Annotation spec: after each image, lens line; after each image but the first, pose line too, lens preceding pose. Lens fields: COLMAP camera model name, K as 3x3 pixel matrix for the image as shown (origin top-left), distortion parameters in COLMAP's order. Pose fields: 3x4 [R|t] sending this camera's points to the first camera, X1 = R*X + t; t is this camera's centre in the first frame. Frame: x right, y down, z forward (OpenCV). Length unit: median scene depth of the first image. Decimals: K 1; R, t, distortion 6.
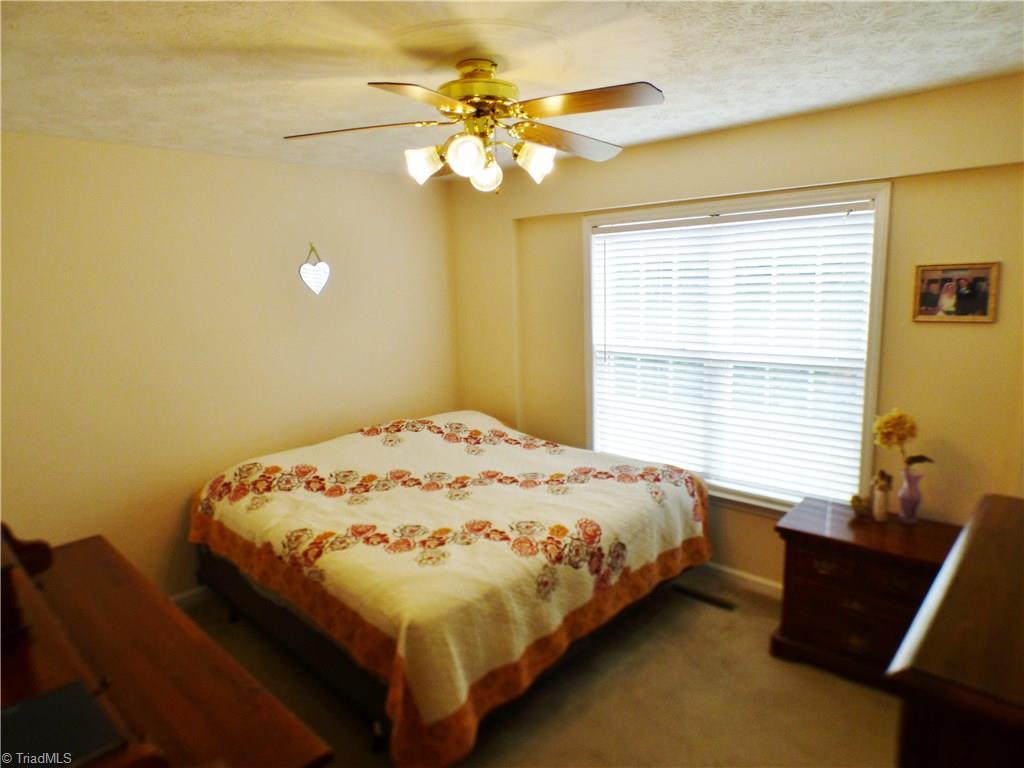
lens RADIAL K [[624.6, 0, 511.5], [0, 624.6, 387.4], [0, 0, 1]] dist [-0.008472, 0.002389]
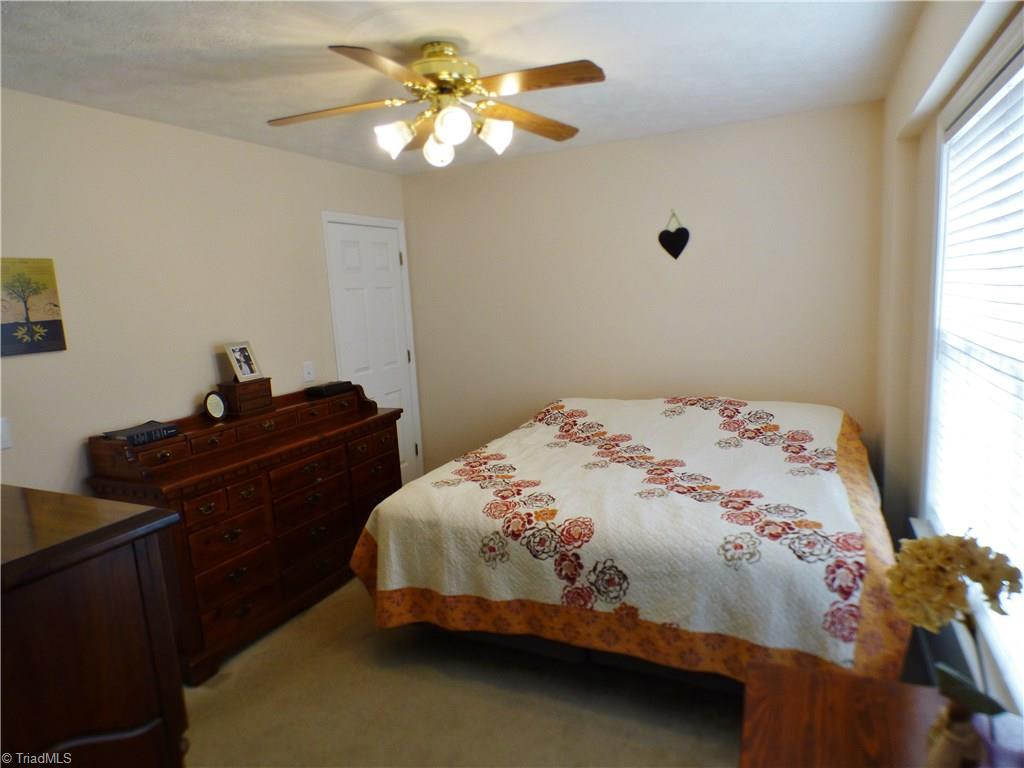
lens RADIAL K [[624.6, 0, 510.4], [0, 624.6, 381.9], [0, 0, 1]] dist [-0.008472, 0.002389]
pose [[0.316699, 0.154942, -0.935786, 0.833688], [-0.122203, 0.985011, 0.121735, -0.061388], [0.940621, 0.075802, 0.330886, 0.598592]]
